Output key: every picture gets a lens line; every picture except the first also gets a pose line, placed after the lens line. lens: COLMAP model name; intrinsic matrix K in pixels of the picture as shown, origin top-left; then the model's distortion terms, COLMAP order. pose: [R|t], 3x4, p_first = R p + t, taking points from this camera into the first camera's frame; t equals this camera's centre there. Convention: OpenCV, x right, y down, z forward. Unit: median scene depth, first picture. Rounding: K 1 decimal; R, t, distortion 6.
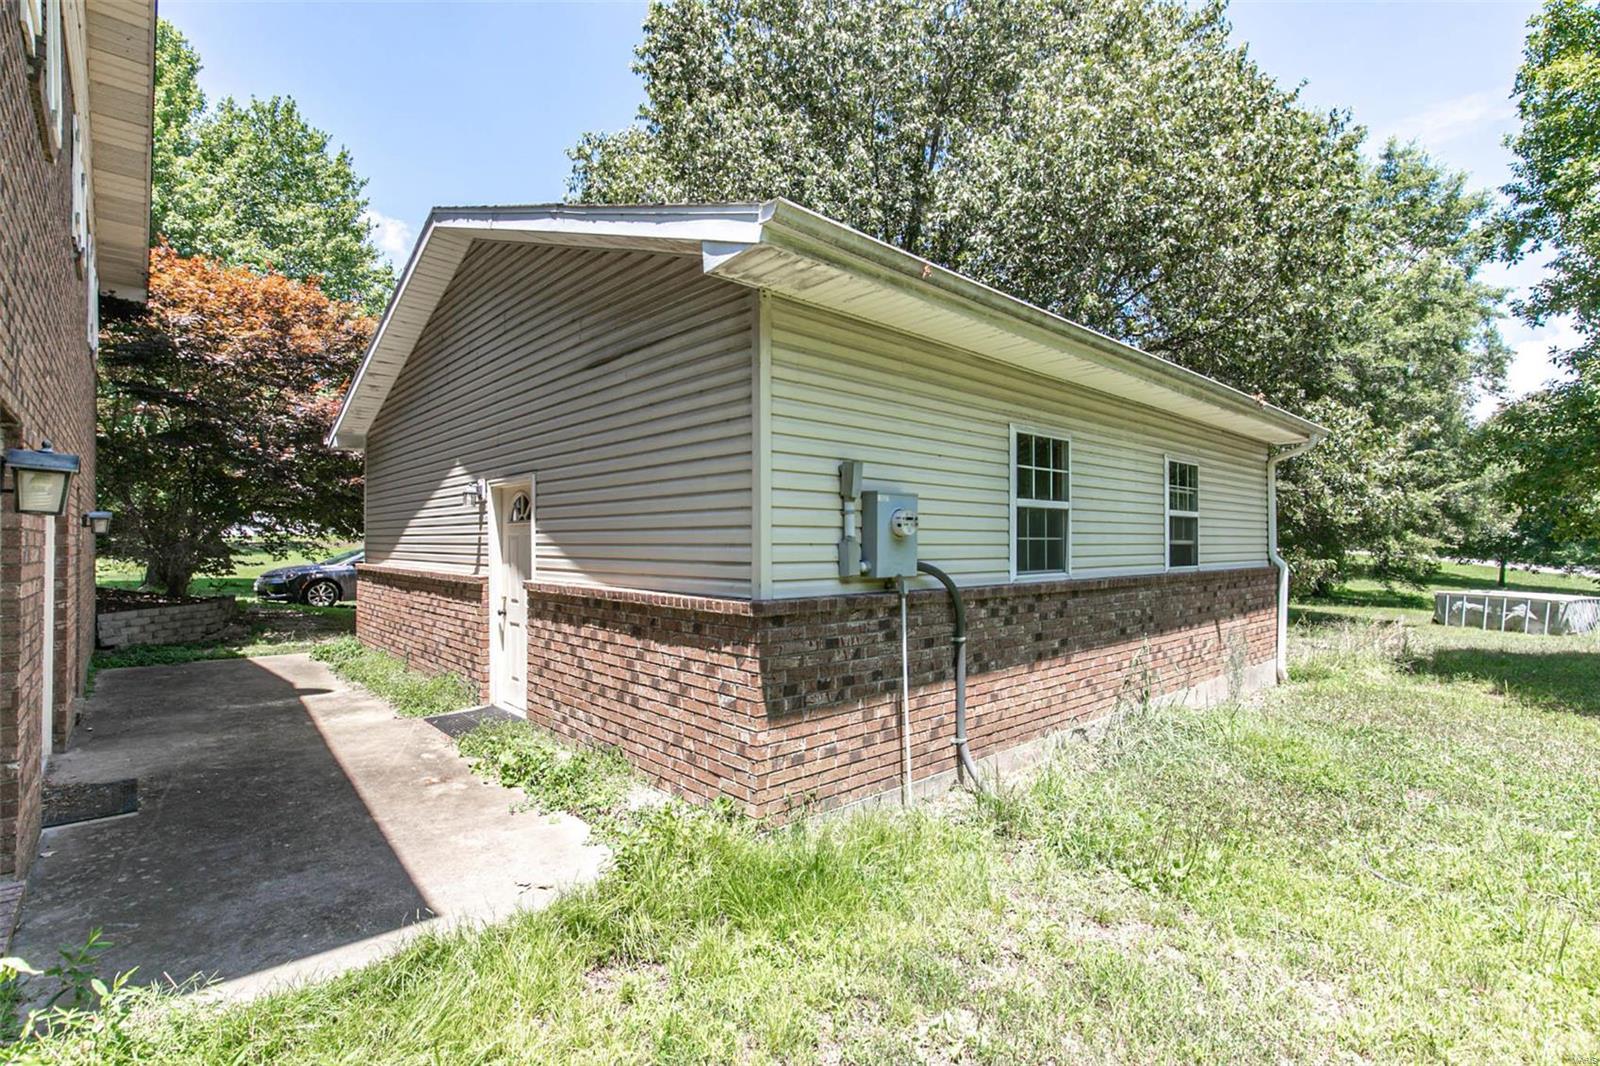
lens RADIAL K [[732.6, 0, 800.5], [0, 732.6, 536.5], [0, 0, 1]] dist [0.001159, -0.000845]
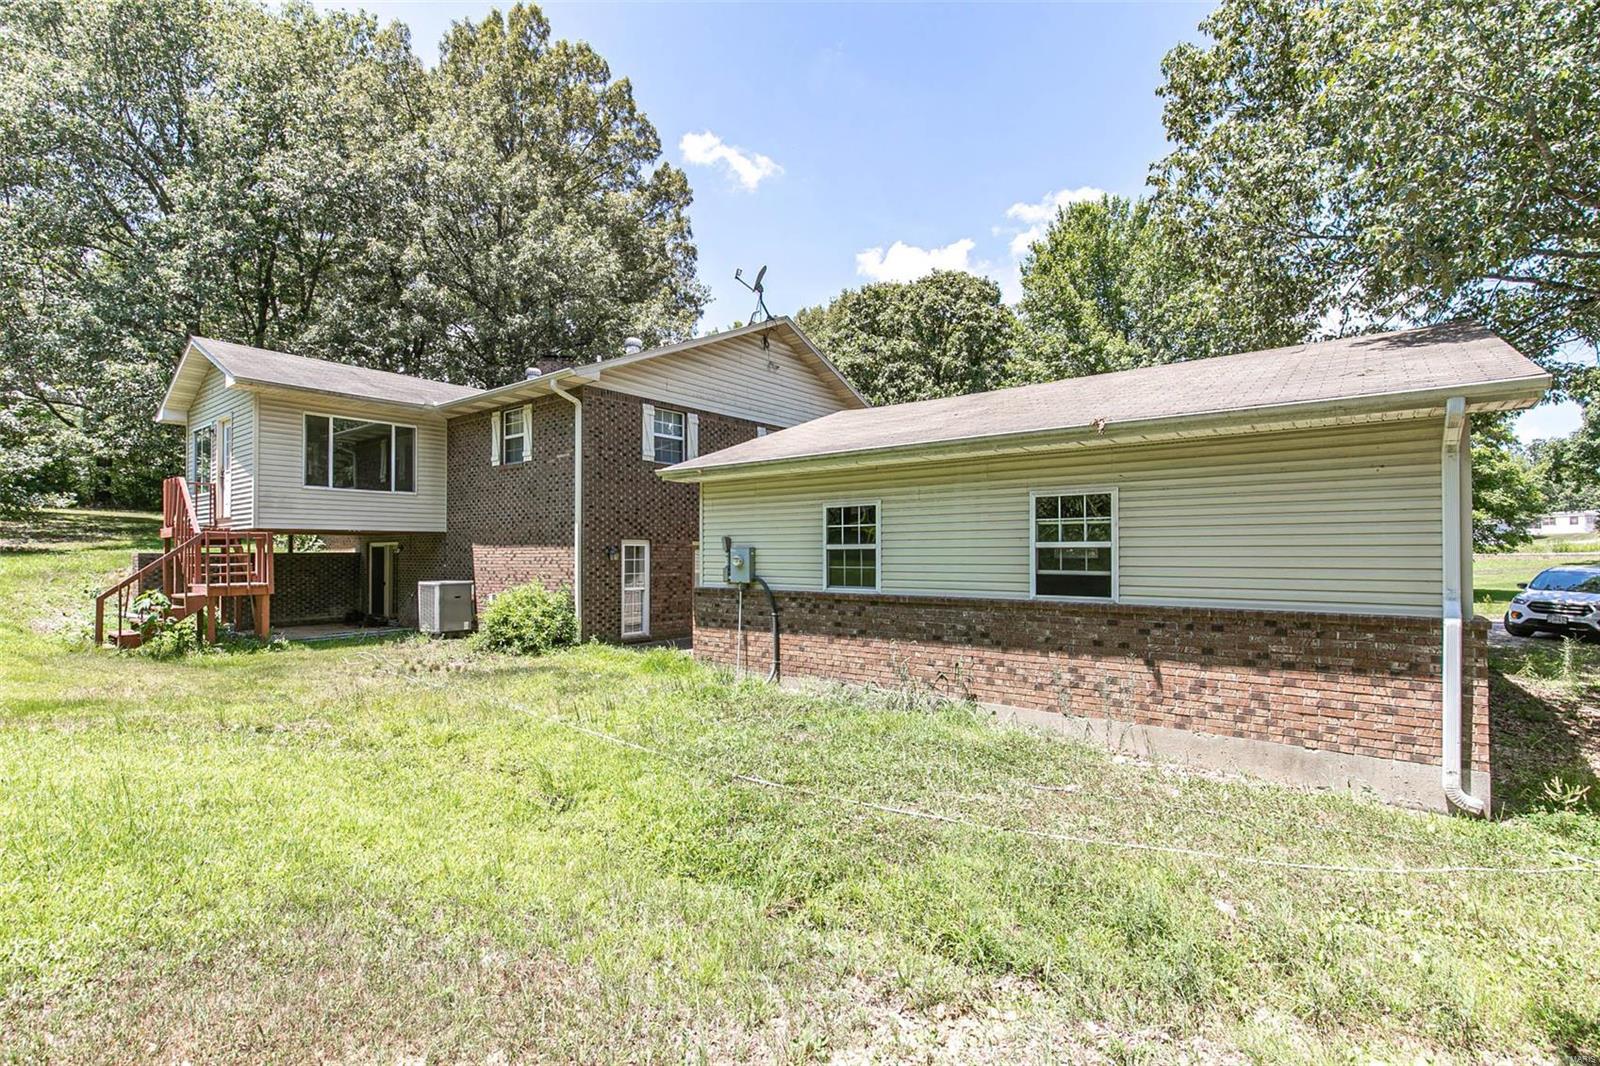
lens RADIAL K [[732.6, 0, 800.4], [0, 732.6, 541.2], [0, 0, 1]] dist [0.001159, -0.000845]
pose [[0.164595, -0.010019, -0.986310, 2.071075], [0.017324, 0.999824, -0.007265, -0.049475], [0.986209, -0.015891, 0.164739, 0.644543]]
